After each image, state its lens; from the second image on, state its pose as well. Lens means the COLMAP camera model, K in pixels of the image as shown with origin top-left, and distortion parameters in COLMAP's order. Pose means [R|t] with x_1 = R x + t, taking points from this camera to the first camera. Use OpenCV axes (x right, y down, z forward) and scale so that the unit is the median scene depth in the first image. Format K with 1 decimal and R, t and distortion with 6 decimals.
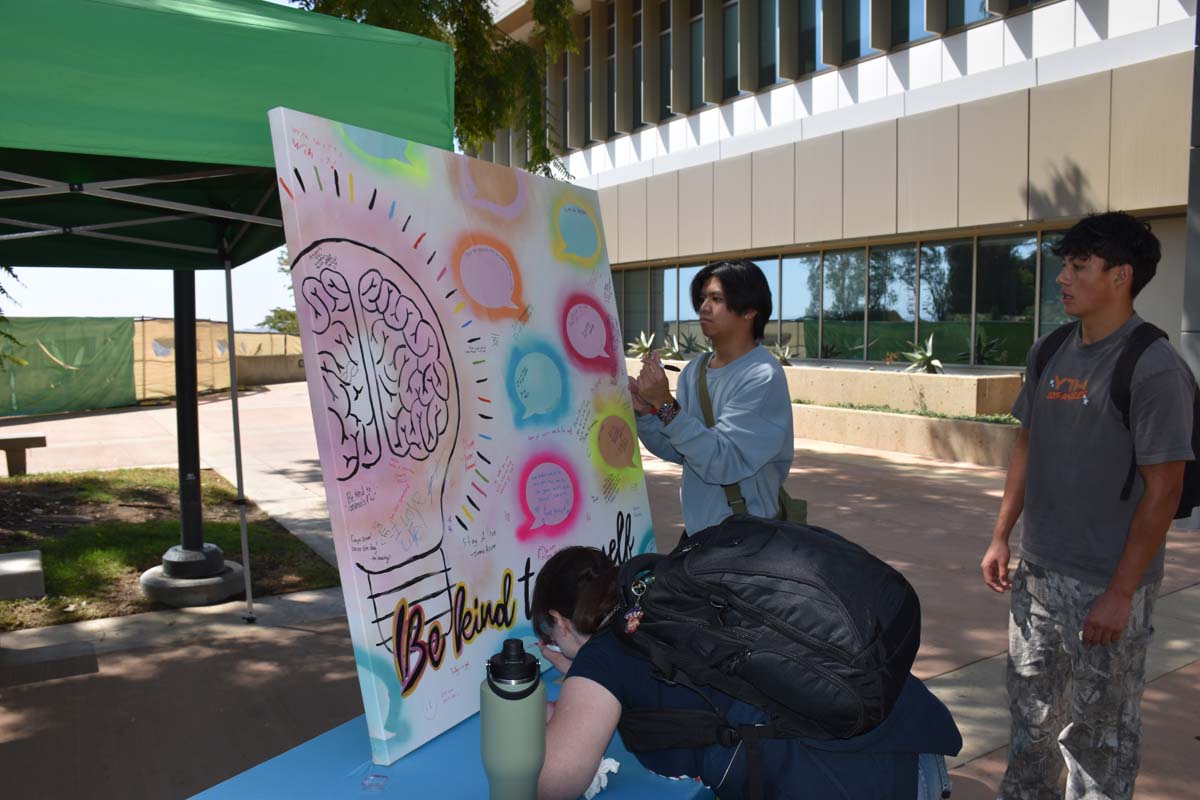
lens RADIAL K [[938.2, 0, 599.0], [0, 938.2, 412.8], [0, 0, 1]] dist [-0.148546, 0.097673]
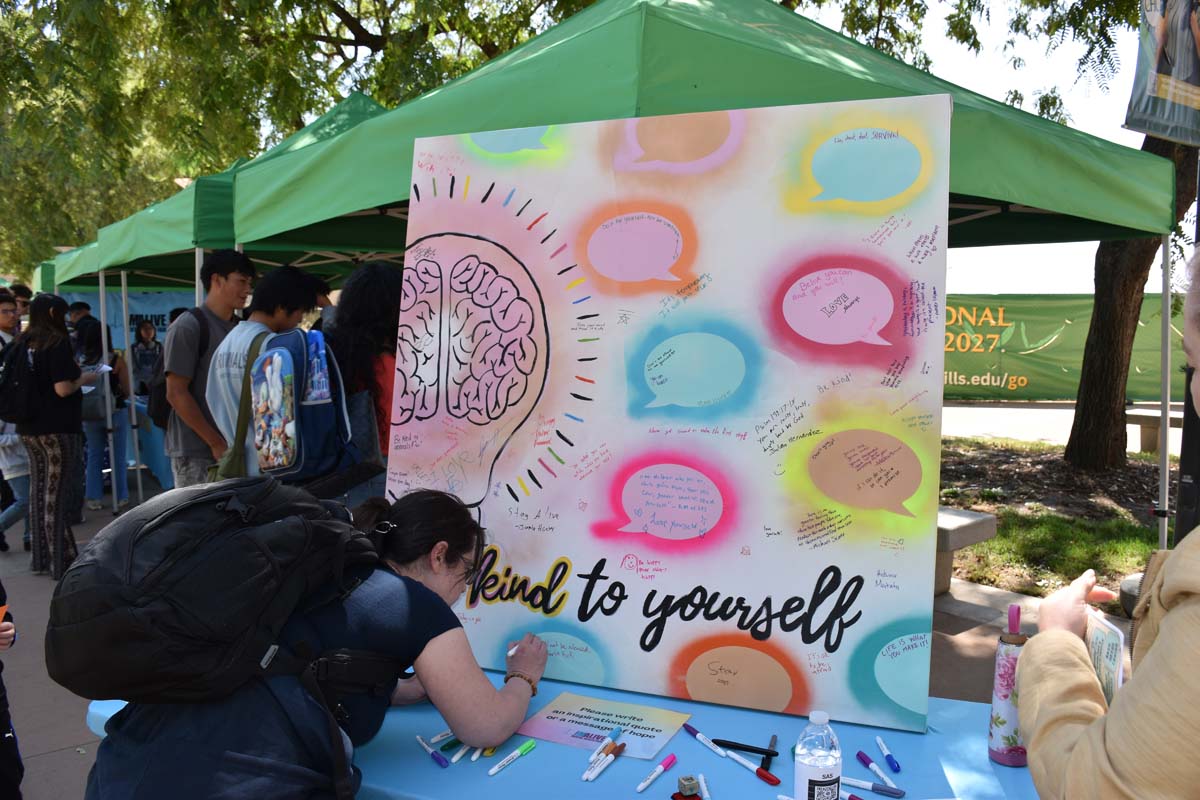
lens RADIAL K [[938.2, 0, 592.9], [0, 938.2, 412.0], [0, 0, 1]] dist [-0.148546, 0.097673]
pose [[0.092008, 0.103033, -0.990413, 0.788553], [-0.079815, 0.992195, 0.095803, -0.069827], [0.992554, 0.070235, 0.099513, 0.872755]]
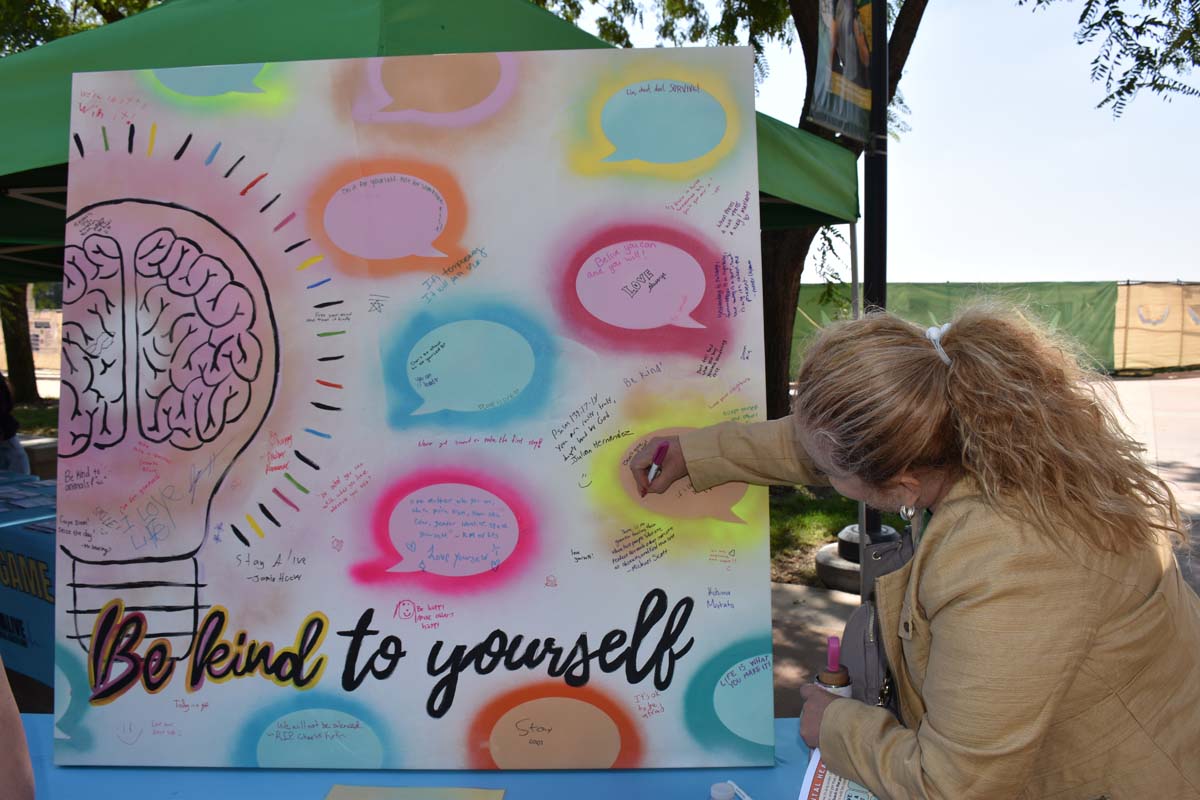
lens RADIAL K [[938.2, 0, 601.1], [0, 938.2, 411.1], [0, 0, 1]] dist [-0.148546, 0.097673]
pose [[0.453595, 0.088017, -0.886851, 0.607177], [-0.056005, 0.995960, 0.070201, -0.054011], [0.889446, 0.017825, 0.456692, 0.815108]]
